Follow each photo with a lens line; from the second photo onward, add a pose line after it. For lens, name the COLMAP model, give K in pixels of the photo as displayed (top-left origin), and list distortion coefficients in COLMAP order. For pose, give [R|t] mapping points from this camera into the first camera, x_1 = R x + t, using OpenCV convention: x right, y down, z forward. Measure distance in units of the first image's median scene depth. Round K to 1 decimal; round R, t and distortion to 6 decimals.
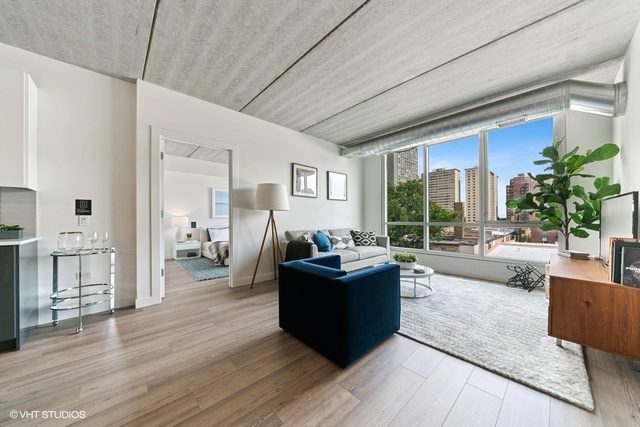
lens RADIAL K [[219.2, 0, 319.3], [0, 219.2, 217.8], [0, 0, 1]] dist [-0.008768, -0.000301]
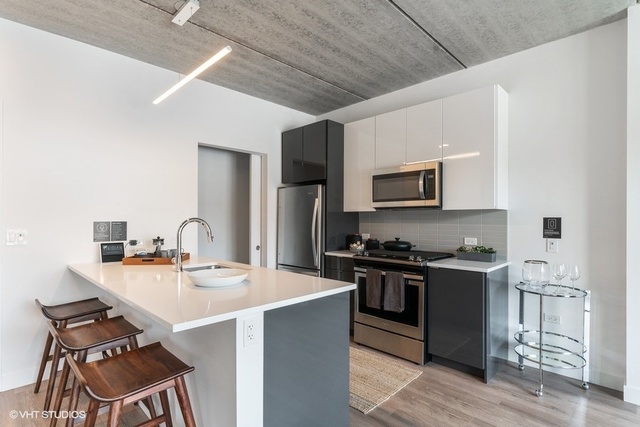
lens RADIAL K [[322.4, 0, 323.8], [0, 322.4, 219.0], [0, 0, 1]] dist [0.003706, -0.000224]
pose [[0.055716, 0.001330, -0.998446, -0.017476], [-0.003028, 0.999995, 0.001163, -0.082609], [0.998442, 0.002959, 0.055720, 0.161351]]
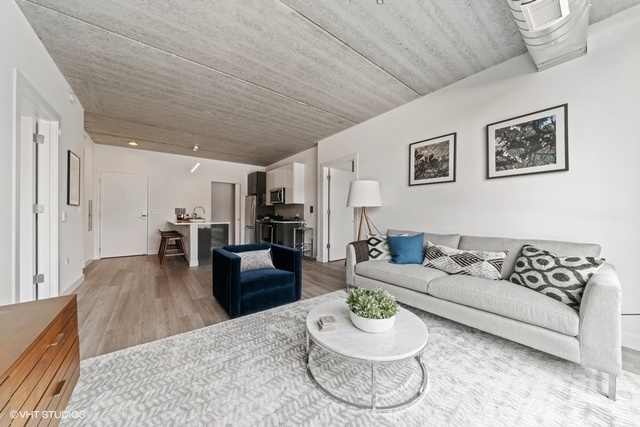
lens RADIAL K [[219.2, 0, 319.5], [0, 219.2, 213.4], [0, 0, 1]] dist [-0.008768, -0.000301]
pose [[-0.085037, -0.005483, -0.996363, 1.264889], [-0.003054, 0.999982, -0.005242, 0.004692], [0.996373, 0.002597, -0.085052, 1.376200]]
